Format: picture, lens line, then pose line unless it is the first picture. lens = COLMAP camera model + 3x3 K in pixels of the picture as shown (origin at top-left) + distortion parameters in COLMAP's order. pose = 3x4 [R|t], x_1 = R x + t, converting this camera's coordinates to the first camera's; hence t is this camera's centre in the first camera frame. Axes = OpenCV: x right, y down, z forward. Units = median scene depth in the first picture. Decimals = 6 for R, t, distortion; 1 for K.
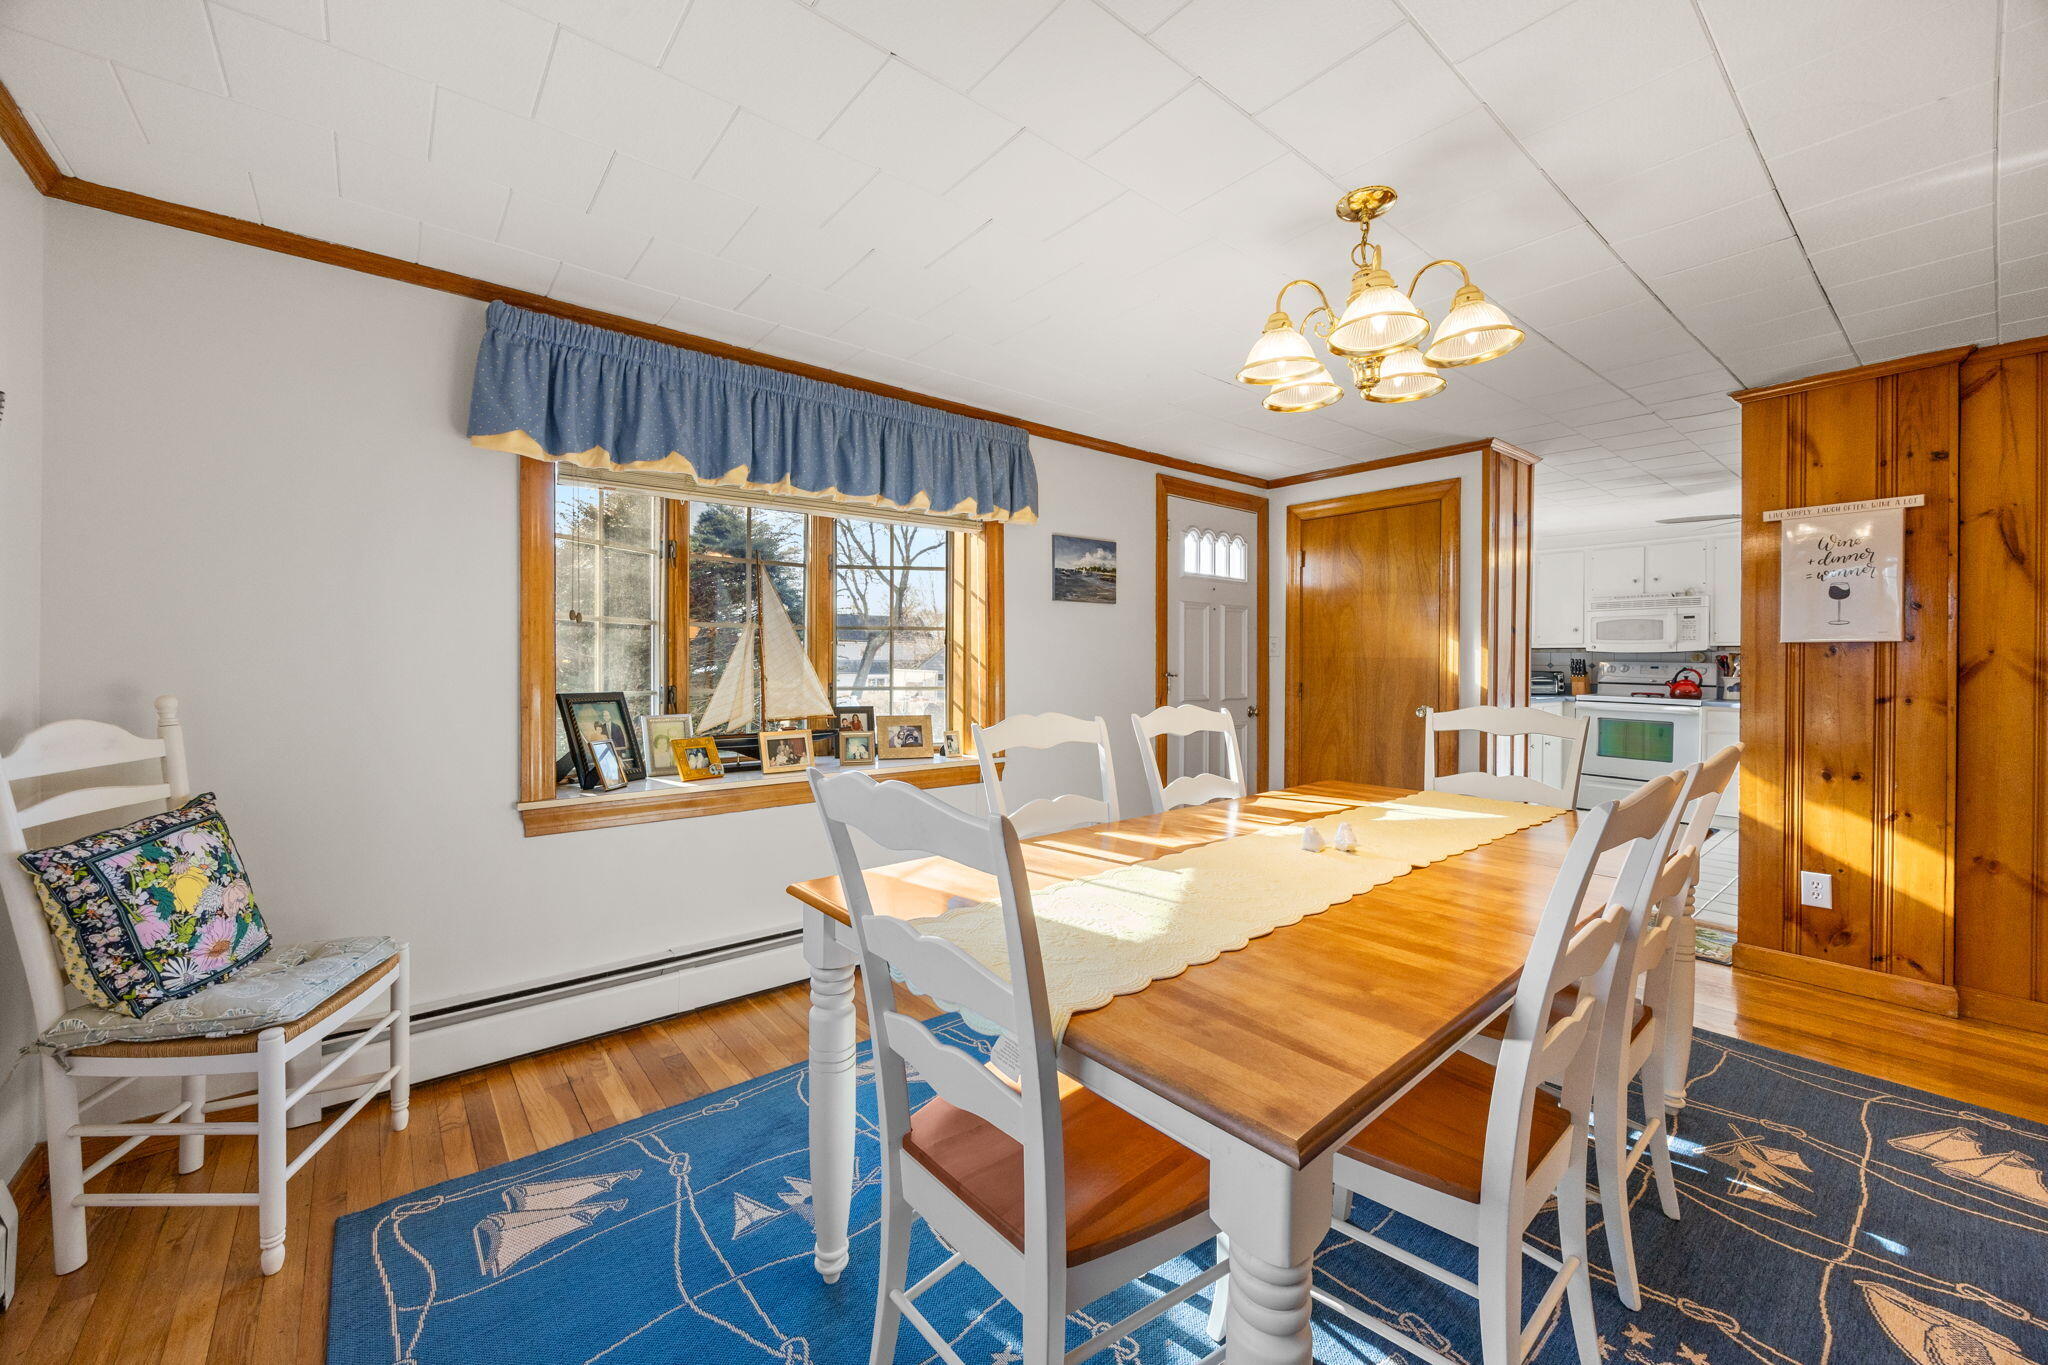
lens RADIAL K [[805.5, 0, 1015.0], [0, 805.5, 667.7], [0, 0, 1]] dist [0.003449, 0.000010]
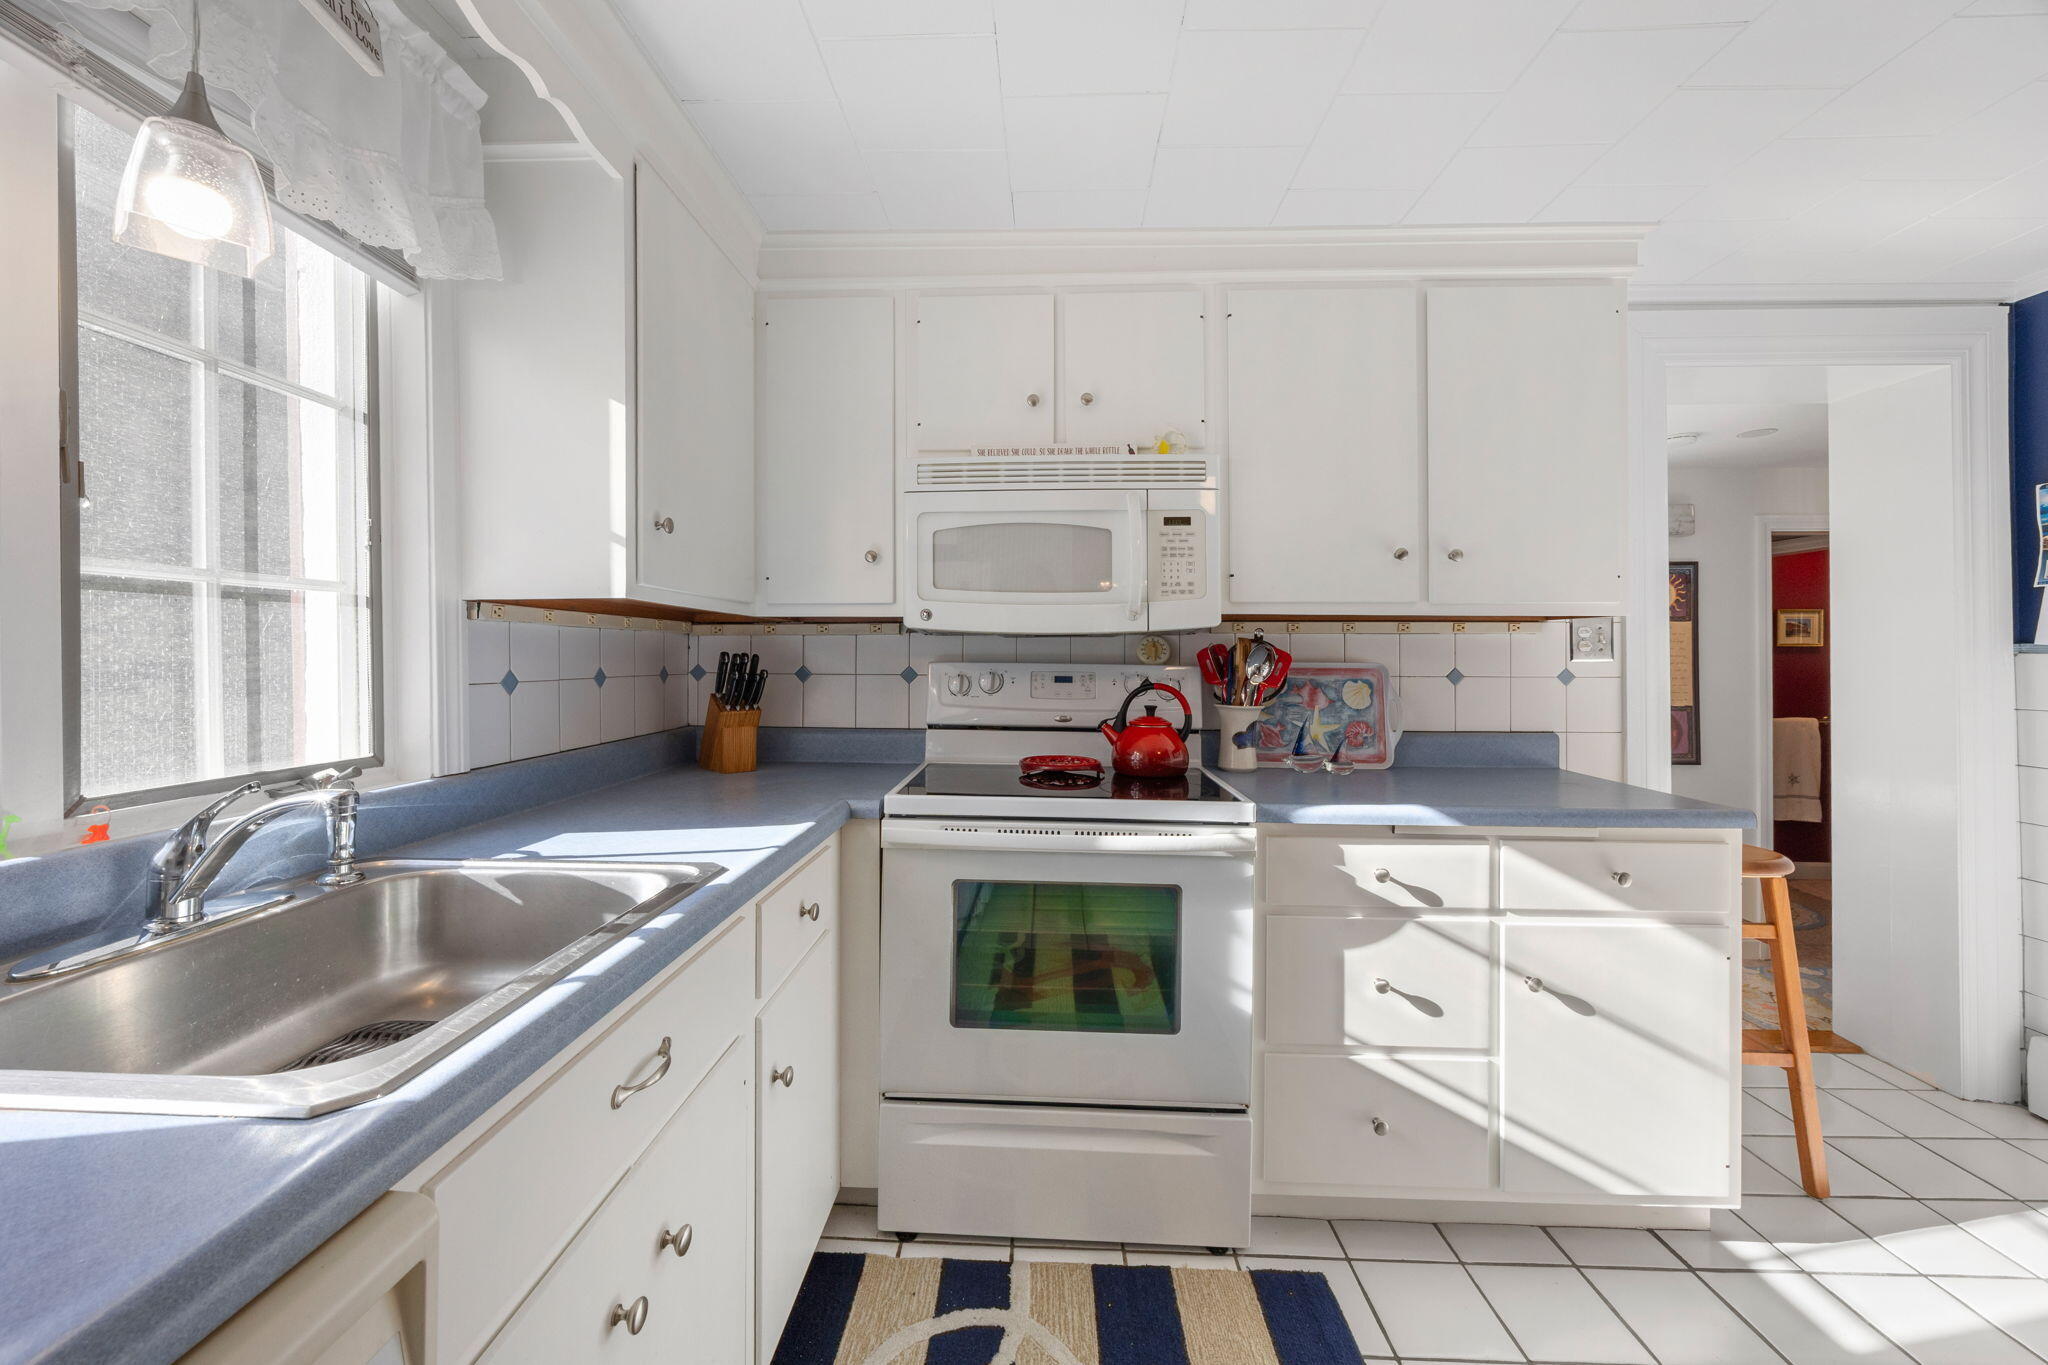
lens RADIAL K [[805.5, 0, 1005.9], [0, 805.5, 658.0], [0, 0, 1]] dist [0.003449, 0.000010]
pose [[0.679143, -0.002722, 0.734001, 0.542277], [0.004986, 0.999987, -0.000905, -0.009236], [-0.733989, 0.004275, 0.679148, 0.809615]]
